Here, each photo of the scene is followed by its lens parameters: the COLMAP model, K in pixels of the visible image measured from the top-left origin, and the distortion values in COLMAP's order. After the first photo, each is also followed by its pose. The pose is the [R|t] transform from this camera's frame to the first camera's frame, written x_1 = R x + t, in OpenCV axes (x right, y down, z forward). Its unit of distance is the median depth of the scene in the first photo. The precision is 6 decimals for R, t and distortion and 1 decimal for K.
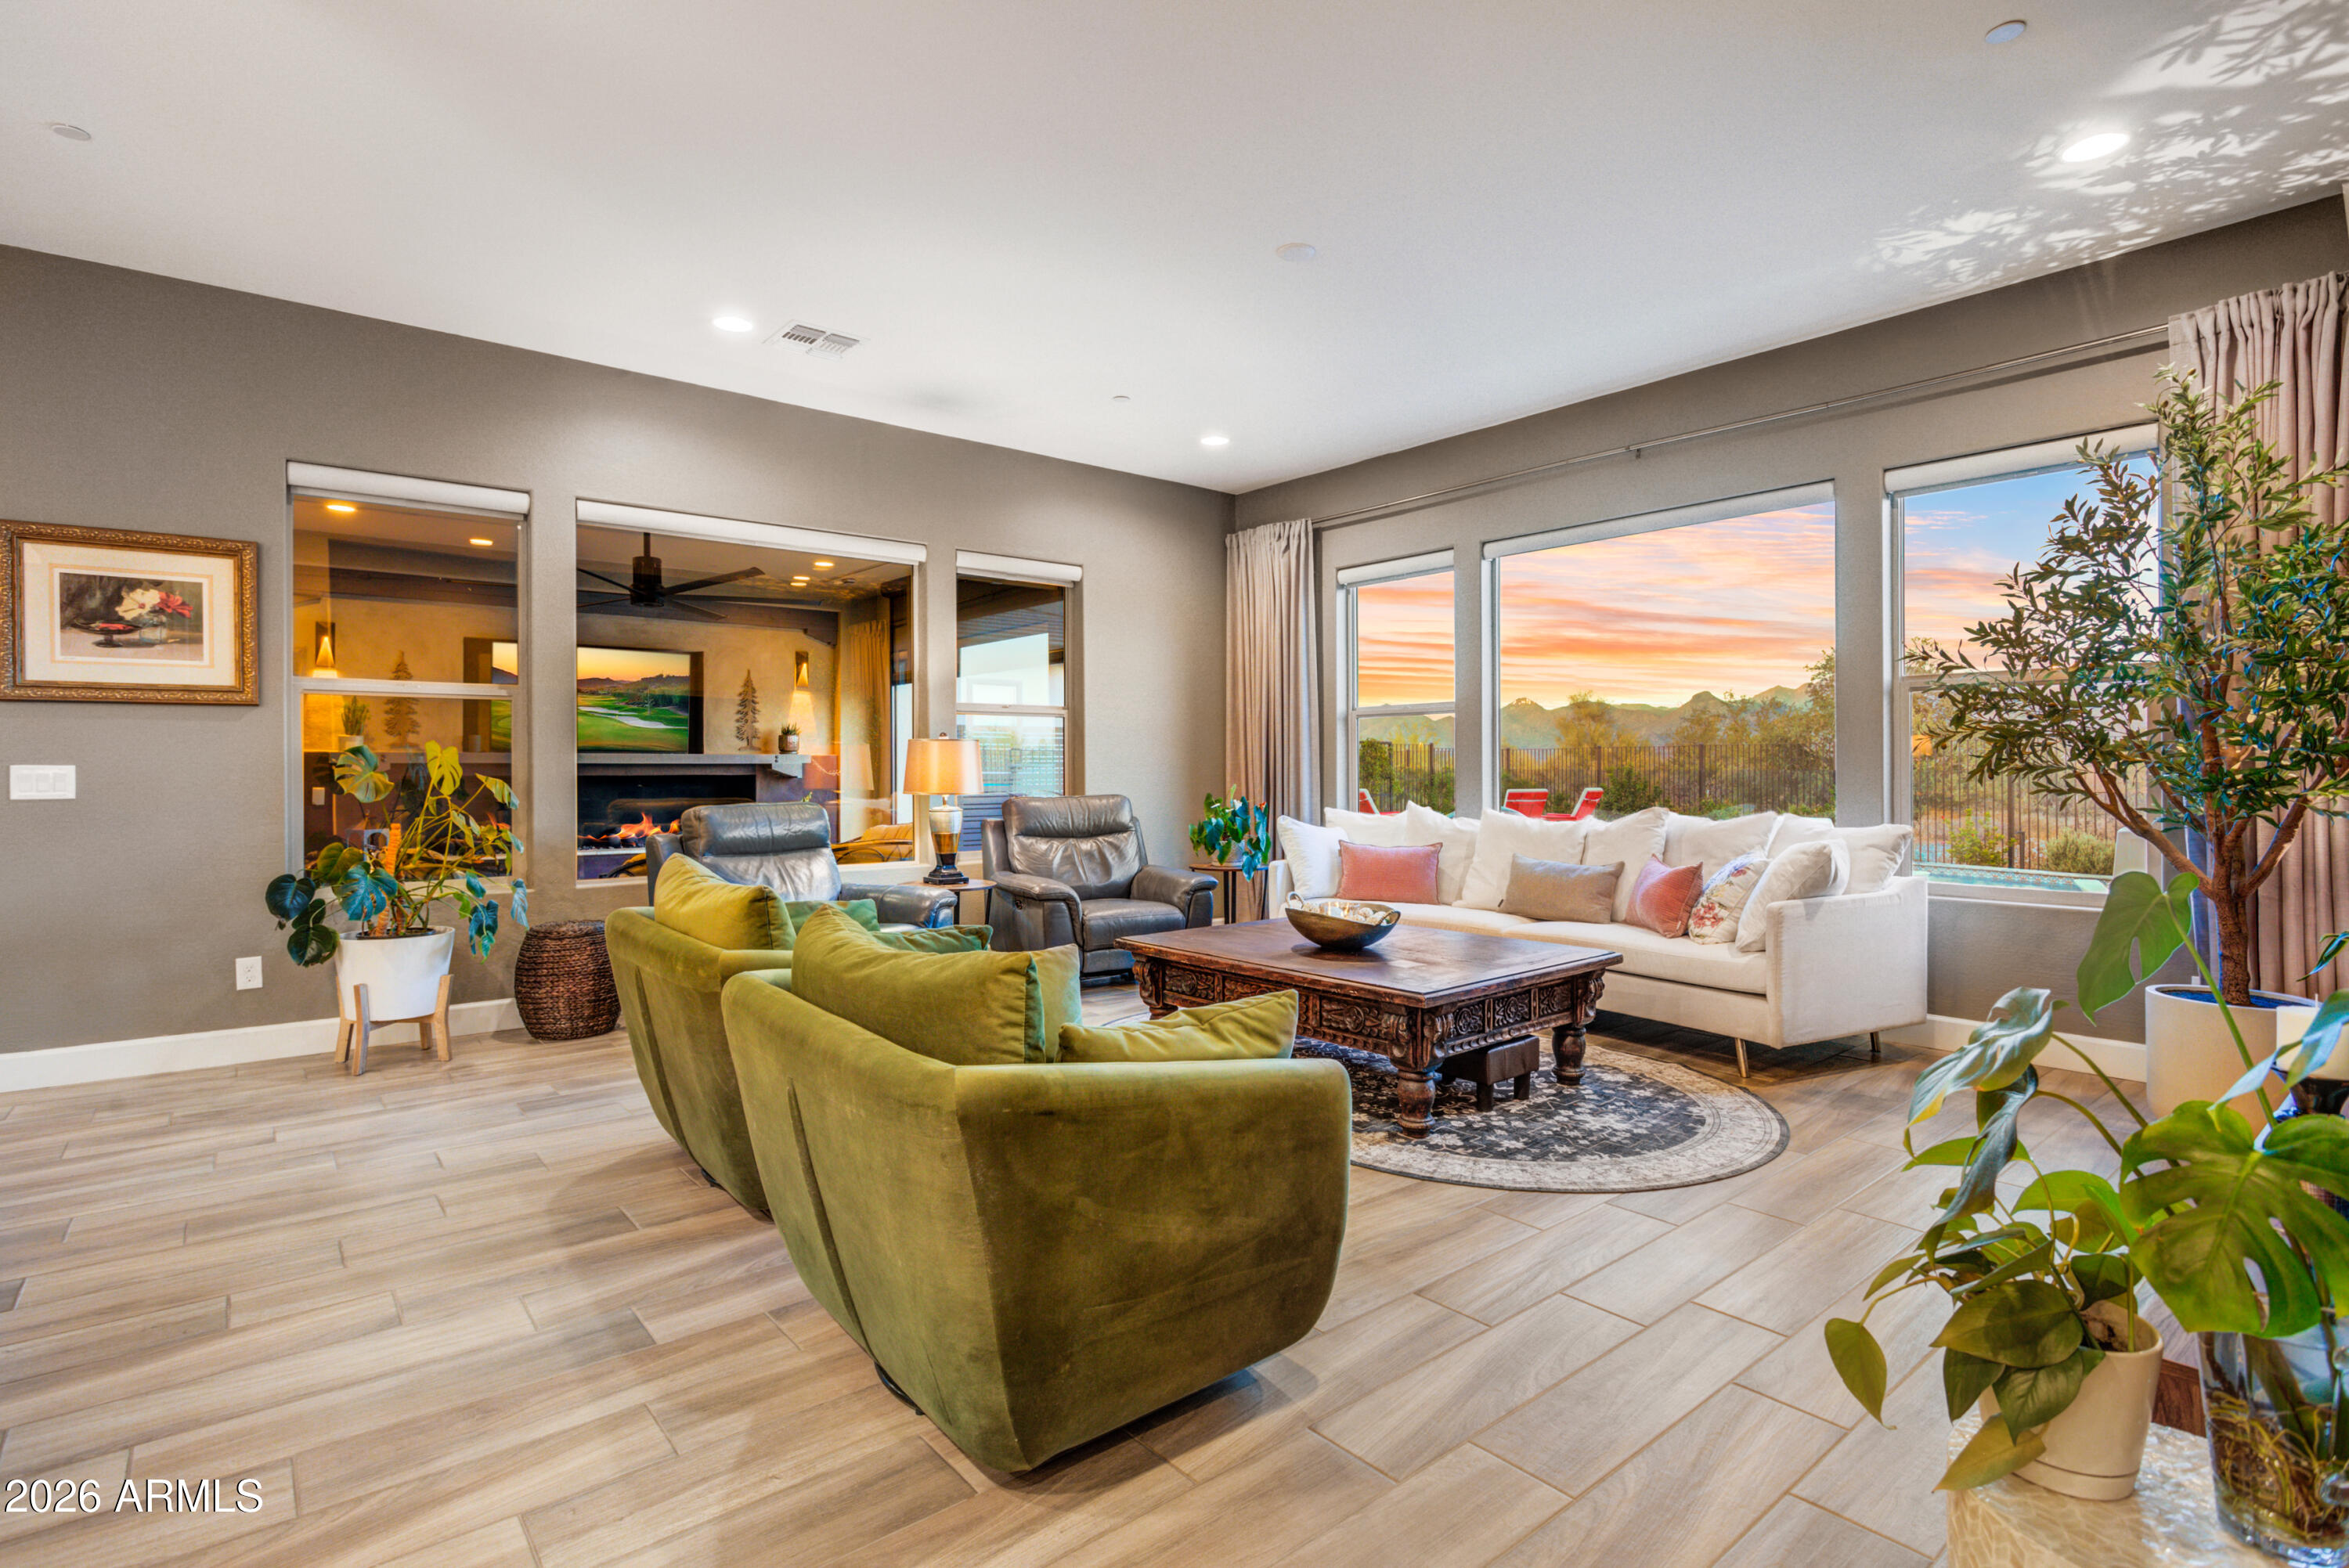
lens RADIAL K [[1145.6, 0, 1152.8], [0, 1145.6, 768.7], [0, 0, 1]] dist [-0.000830, -0.000270]
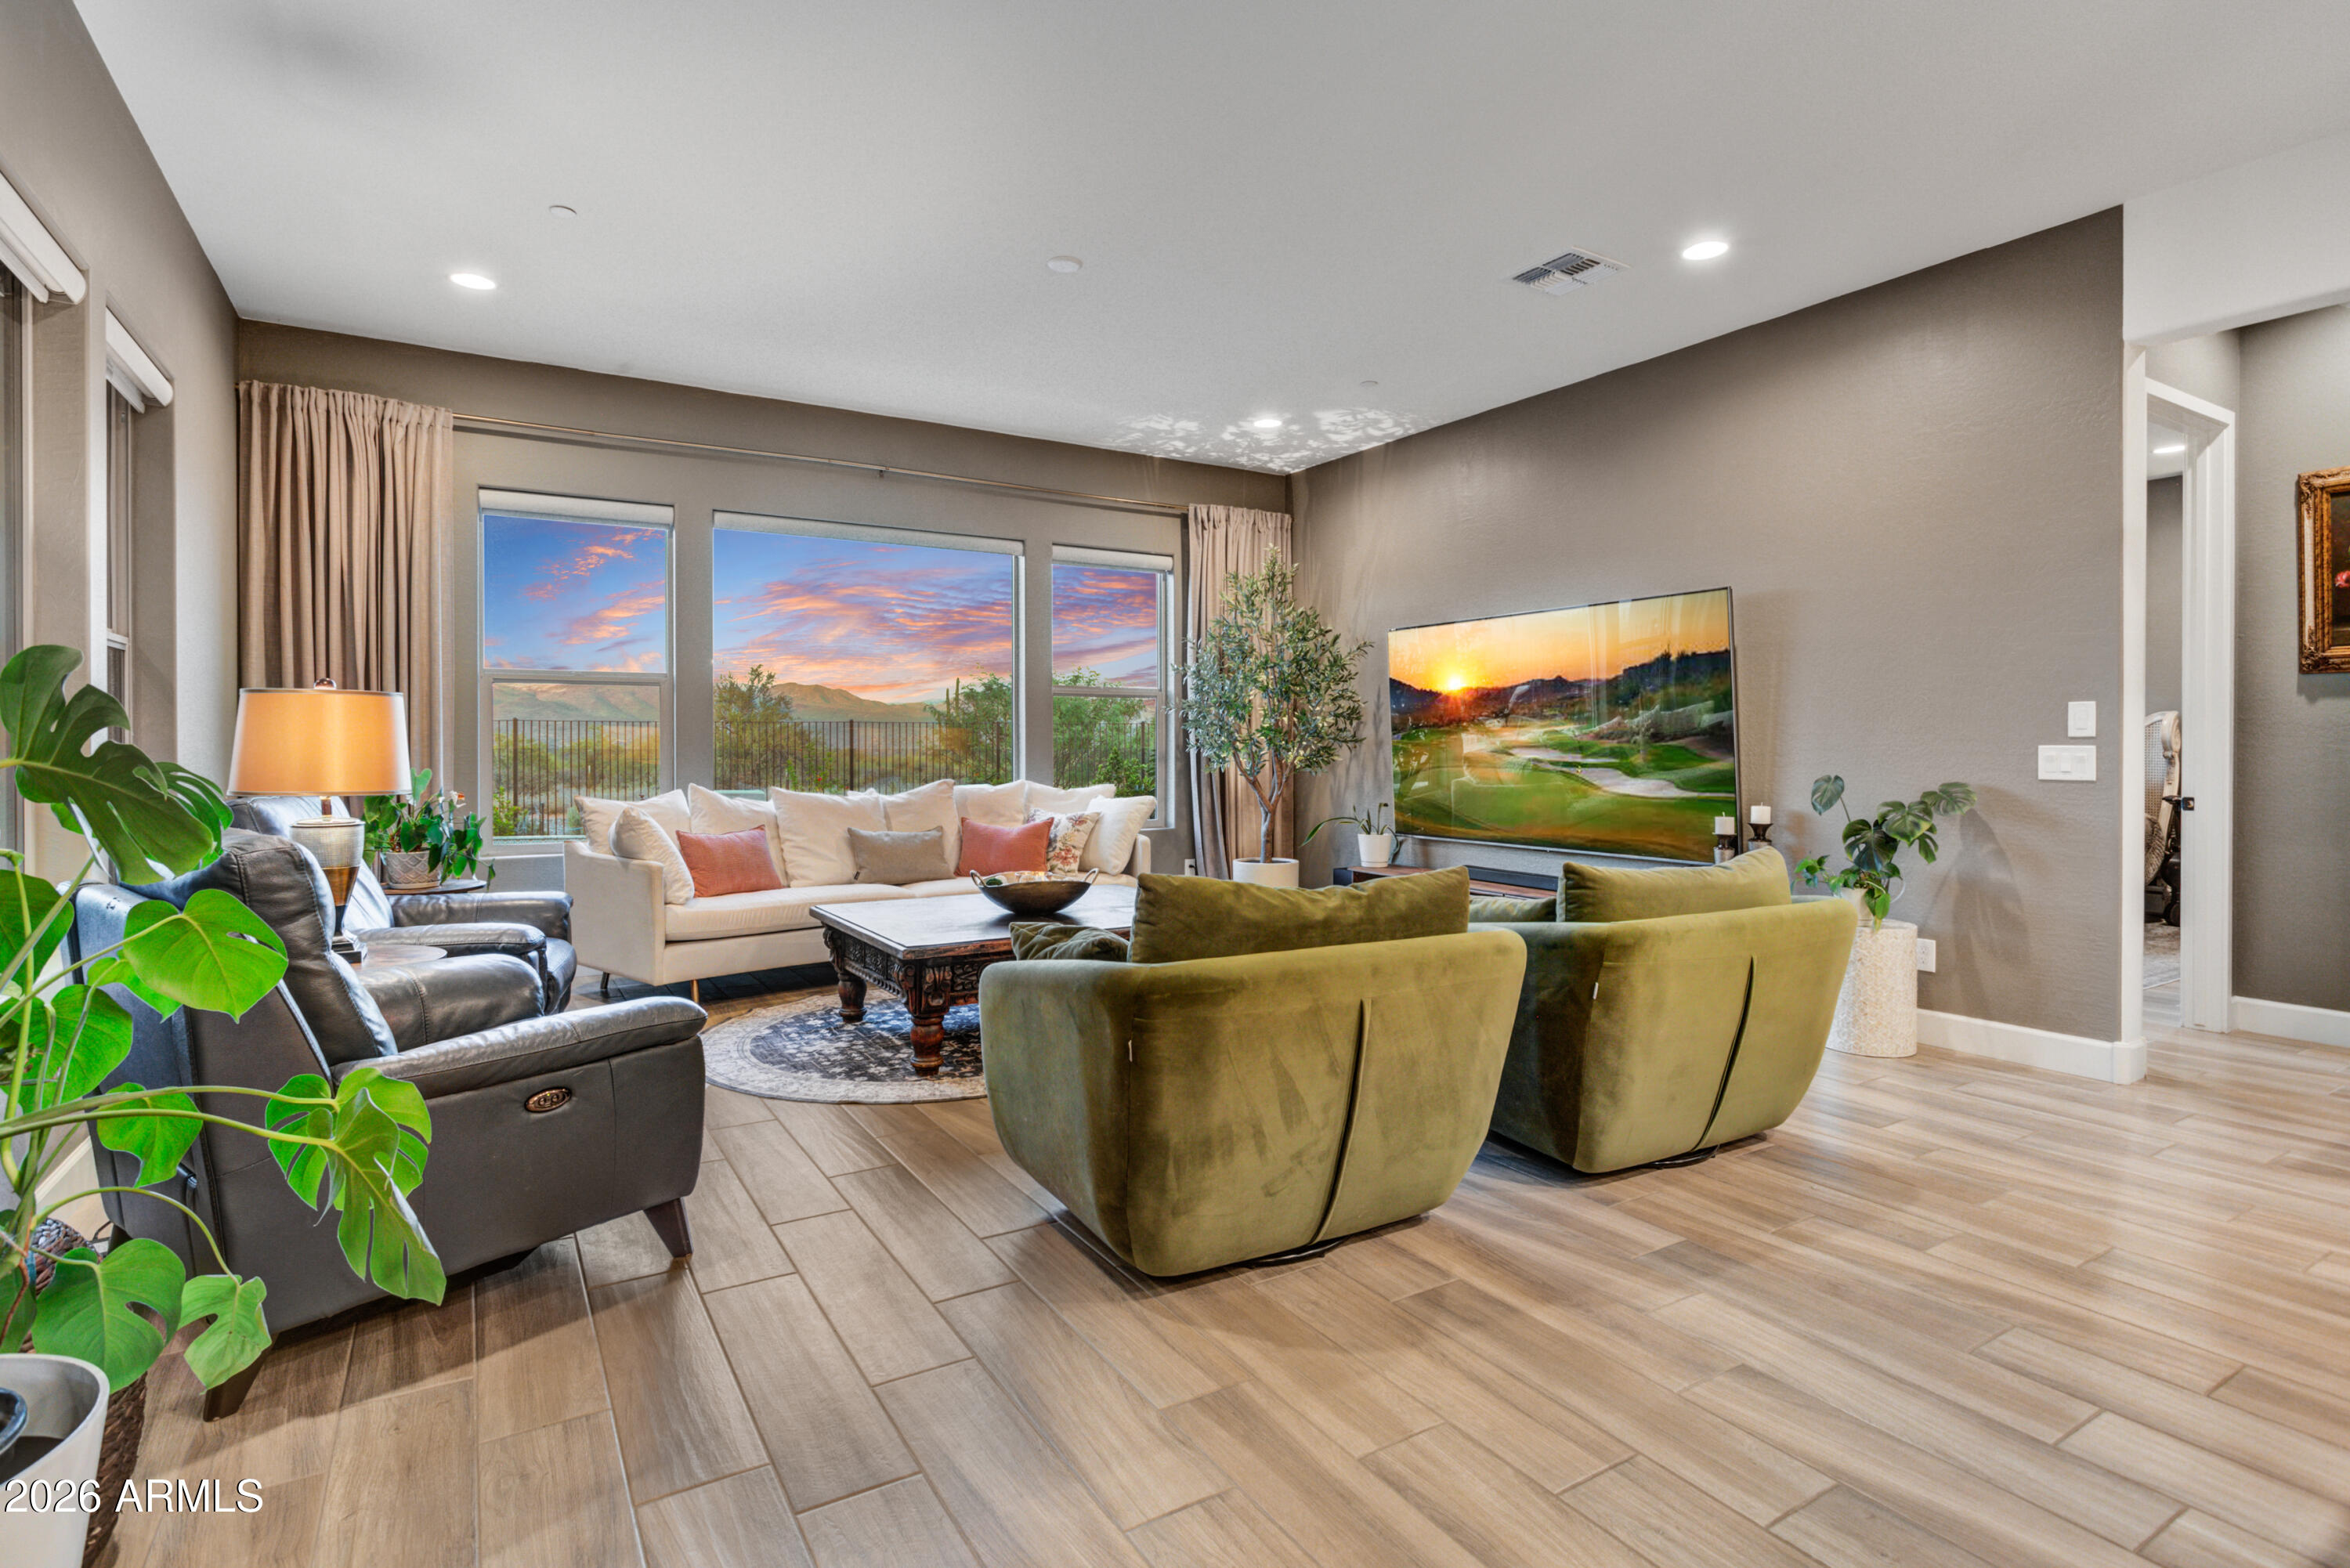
lens RADIAL K [[1141.2, 0, 1169.0], [0, 1141.2, 746.9], [0, 0, 1]] dist [-0.007346, 0.000140]
pose [[0.128445, -0.001013, 0.991716, -0.947066], [0.000726, 0.999999, 0.000928, -0.000714], [-0.991716, 0.000601, 0.128446, 0.788394]]
